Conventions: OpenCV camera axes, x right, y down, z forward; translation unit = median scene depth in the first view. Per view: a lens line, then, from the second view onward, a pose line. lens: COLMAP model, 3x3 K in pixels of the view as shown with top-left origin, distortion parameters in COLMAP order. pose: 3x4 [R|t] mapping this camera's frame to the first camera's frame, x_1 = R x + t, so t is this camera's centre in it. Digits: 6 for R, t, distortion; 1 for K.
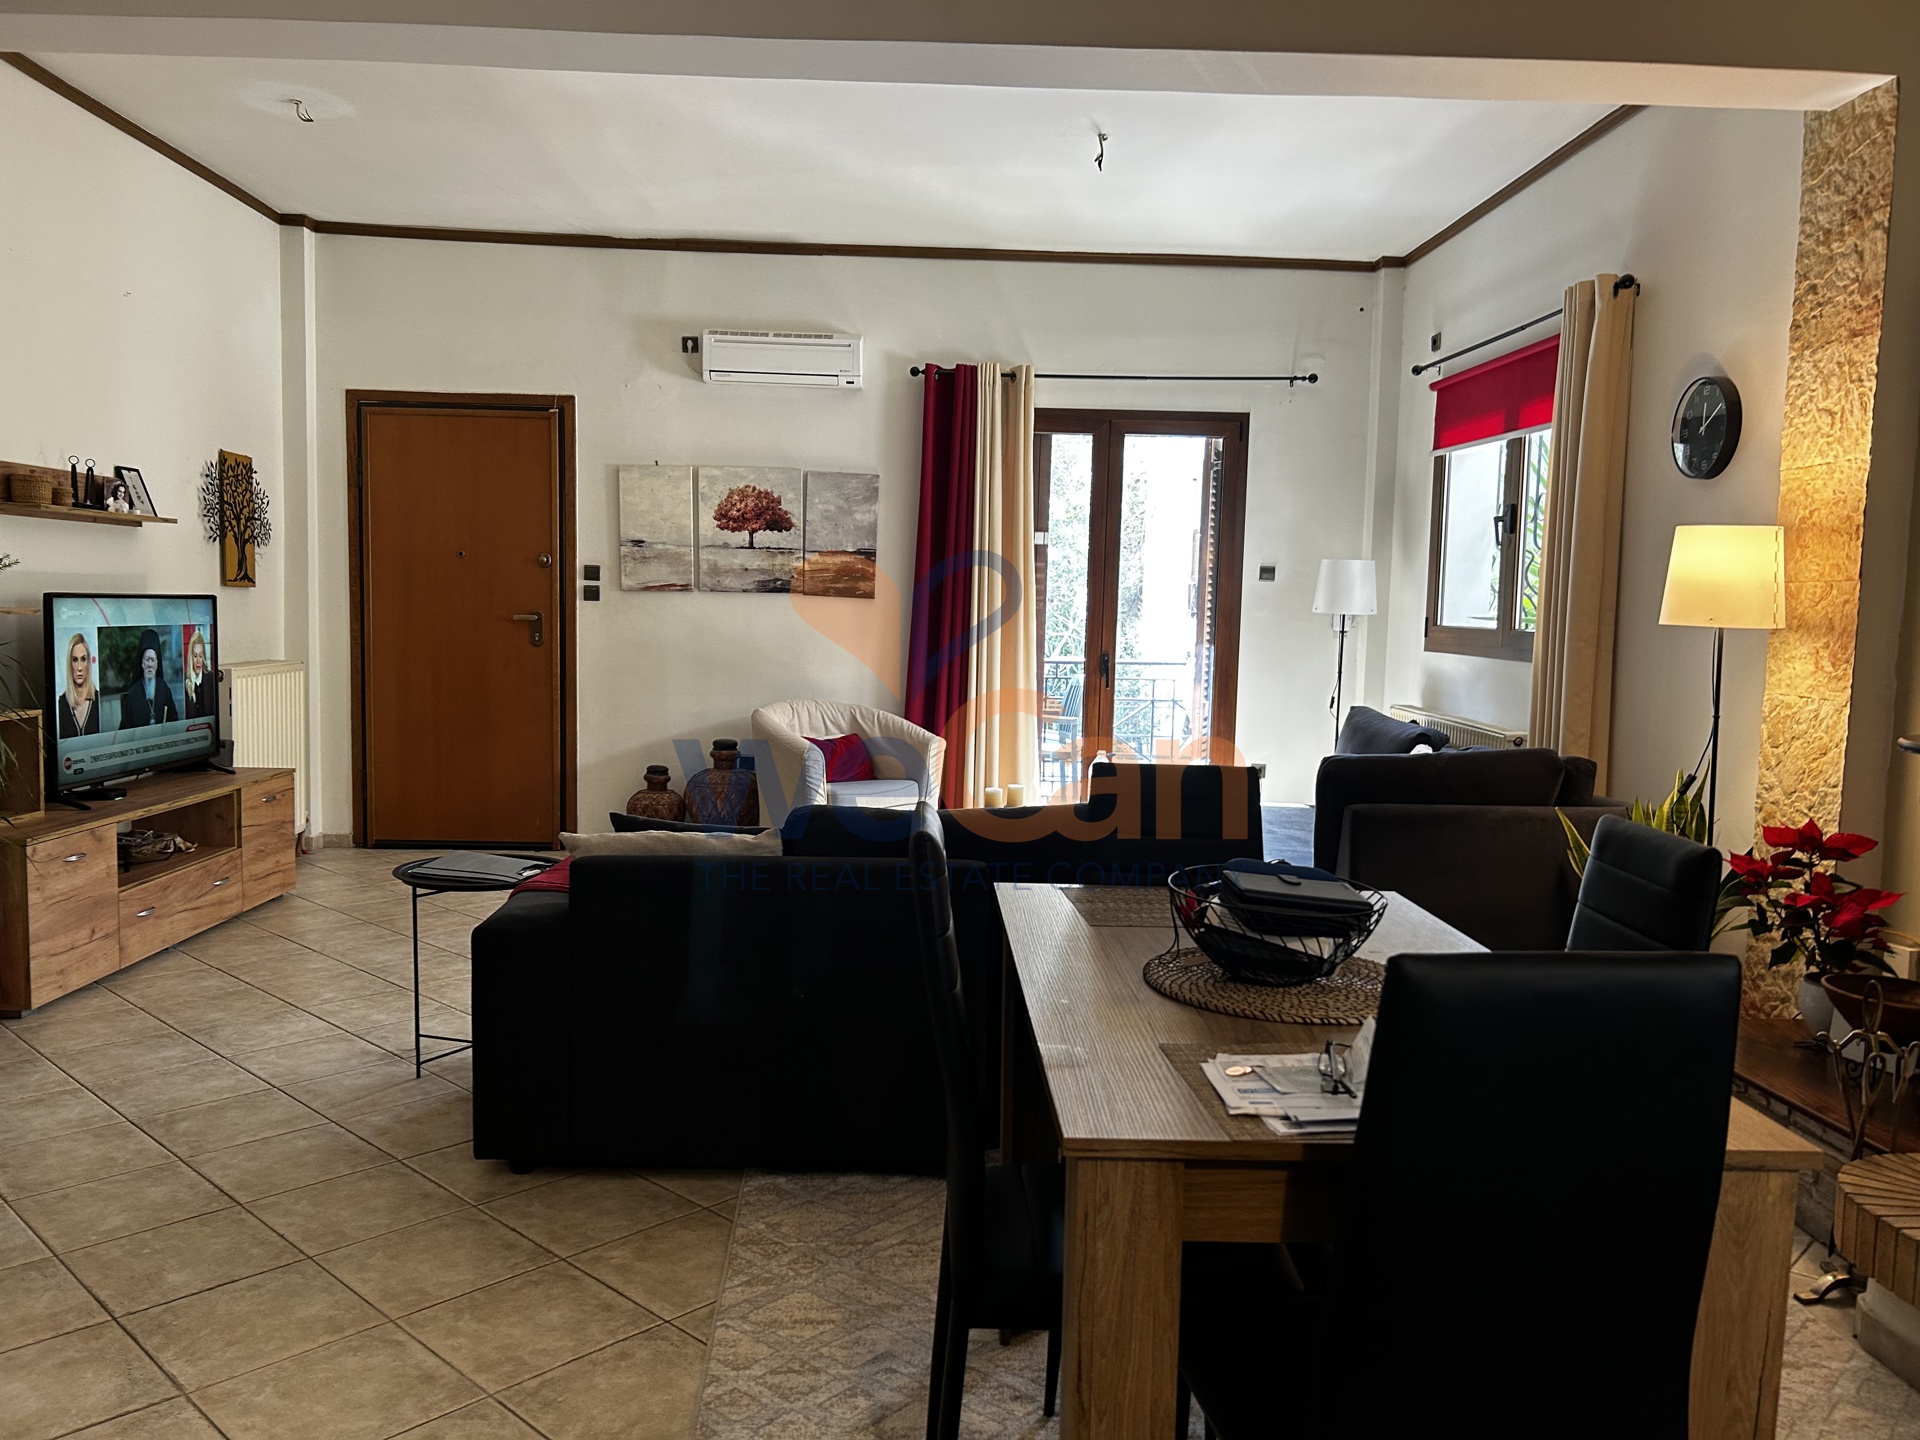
lens RADIAL K [[1446.5, 0, 958.4], [0, 1446.5, 736.4], [0, 0, 1]] dist [0.055644, -0.065379]
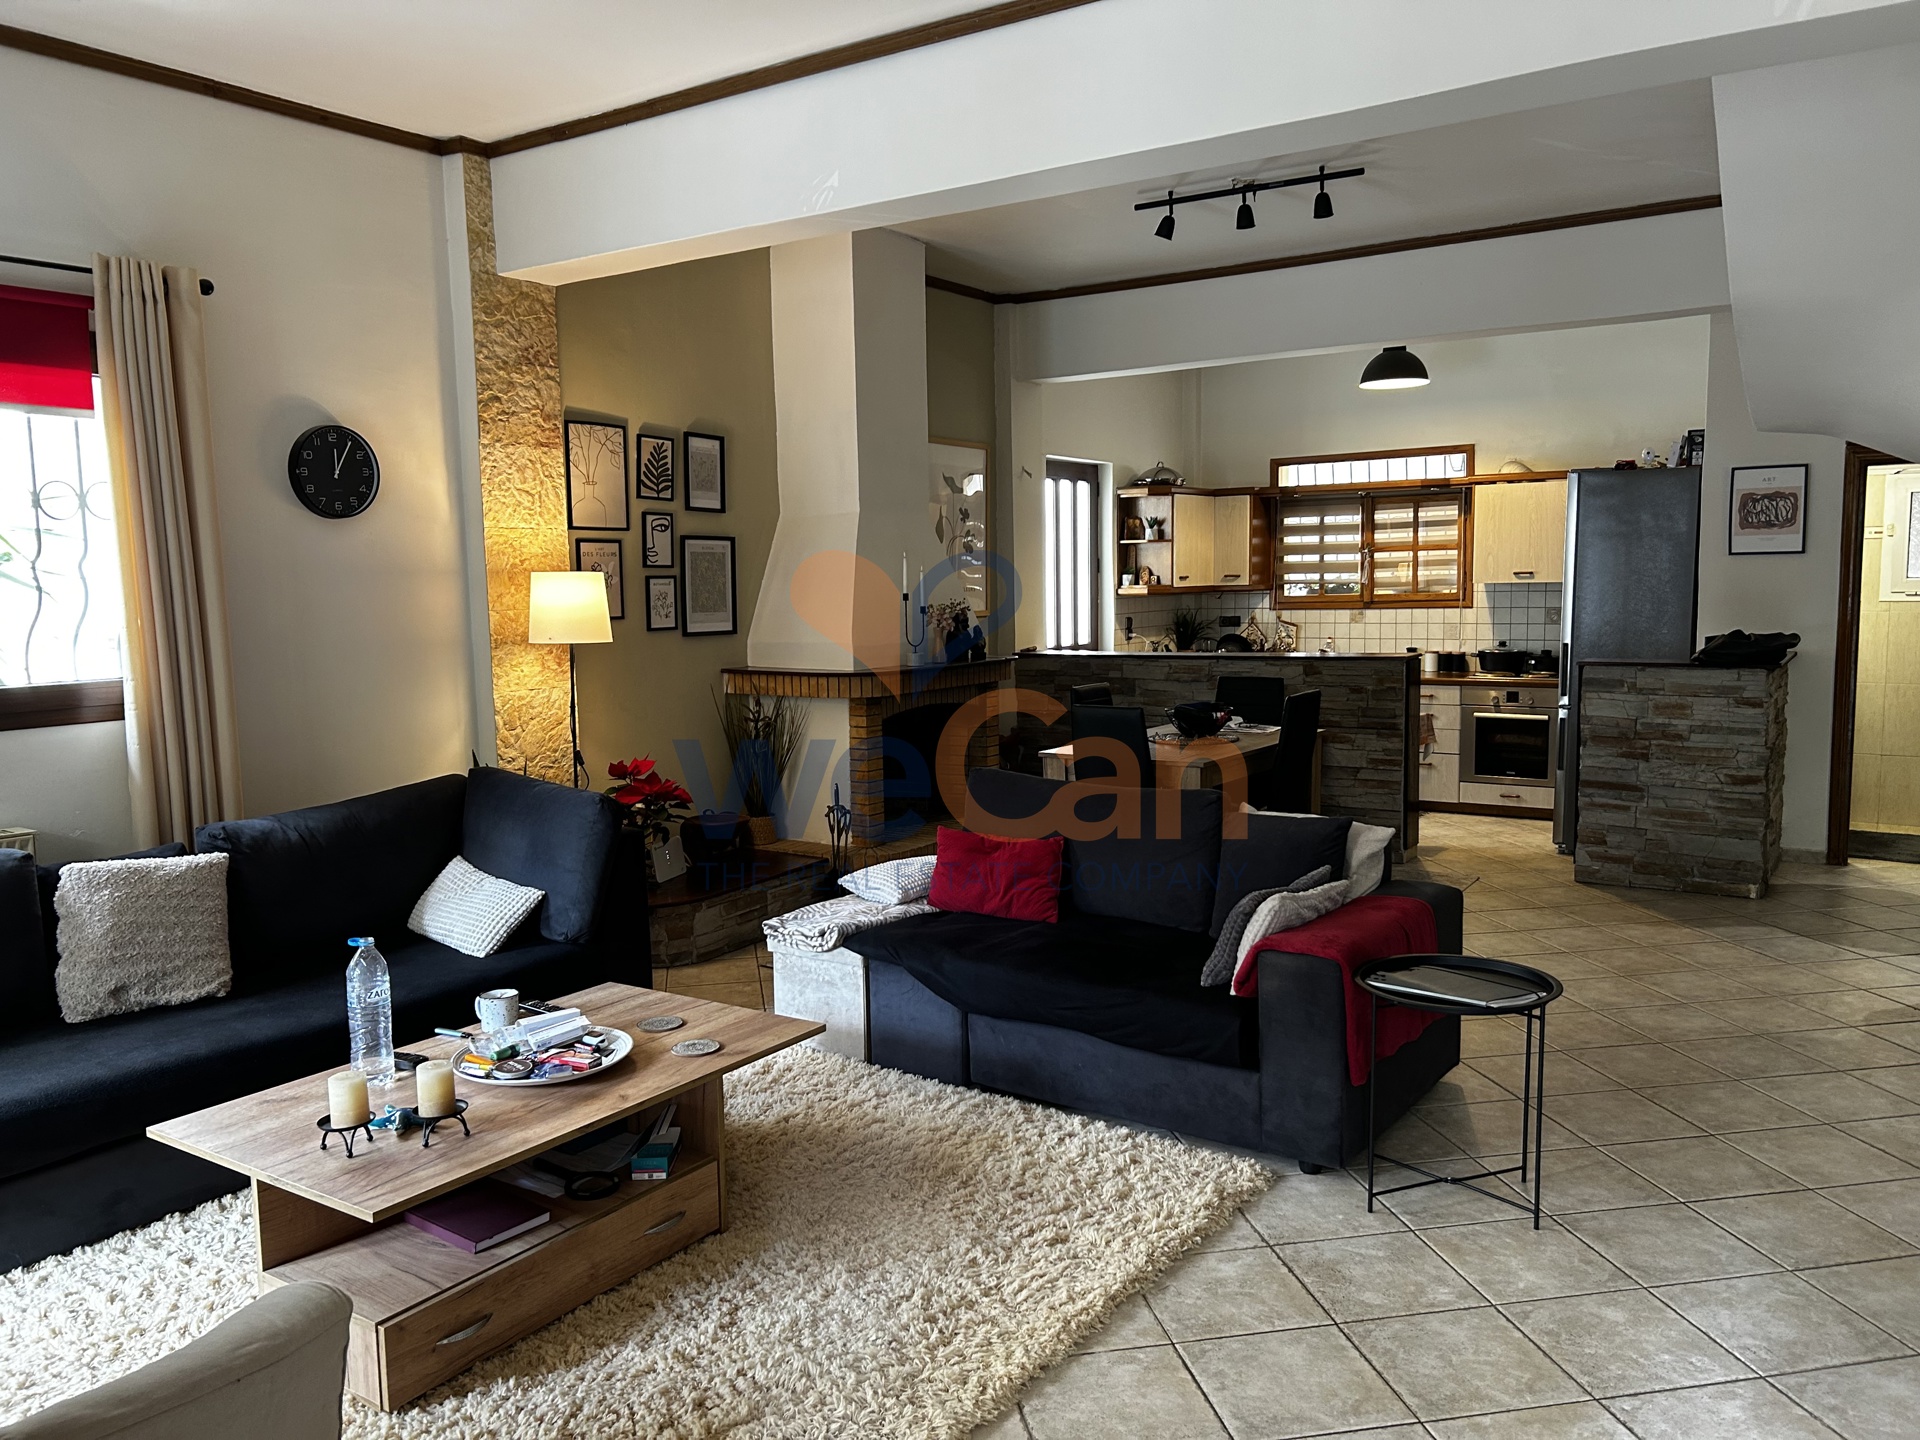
lens RADIAL K [[1446.5, 0, 966.9], [0, 1446.5, 731.3], [0, 0, 1]] dist [0.055644, -0.065379]
pose [[-0.808393, -0.073187, 0.584076, -0.348147], [0.053396, 0.979033, 0.196580, -0.141011], [-0.586216, 0.190102, -0.787535, 1.084622]]
